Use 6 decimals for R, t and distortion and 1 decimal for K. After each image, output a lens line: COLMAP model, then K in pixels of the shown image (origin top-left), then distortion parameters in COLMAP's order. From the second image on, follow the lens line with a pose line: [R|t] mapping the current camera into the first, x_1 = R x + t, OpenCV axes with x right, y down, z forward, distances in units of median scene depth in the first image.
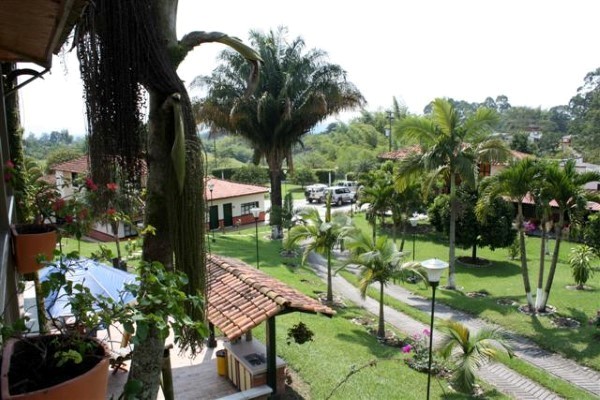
lens RADIAL K [[489.3, 0, 300.0], [0, 489.3, 200.0], [0, 0, 1]] dist [-0.198817, 0.186383]
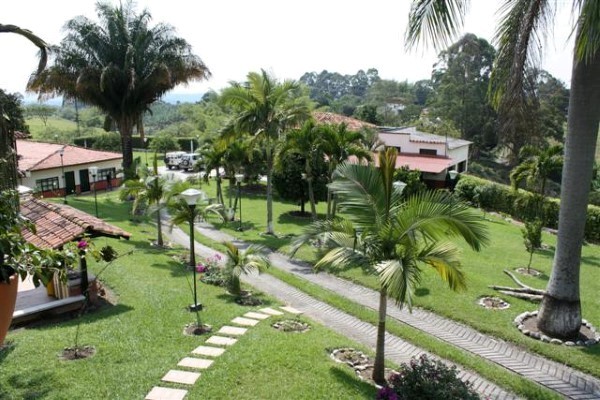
lens RADIAL K [[489.3, 0, 300.0], [0, 489.3, 200.0], [0, 0, 1]] dist [-0.198817, 0.186383]
pose [[0.969188, -0.025558, 0.244994, 0.060725], [0.010641, 0.998018, 0.062017, 0.017722], [-0.246093, -0.057499, 0.967539, -0.113305]]
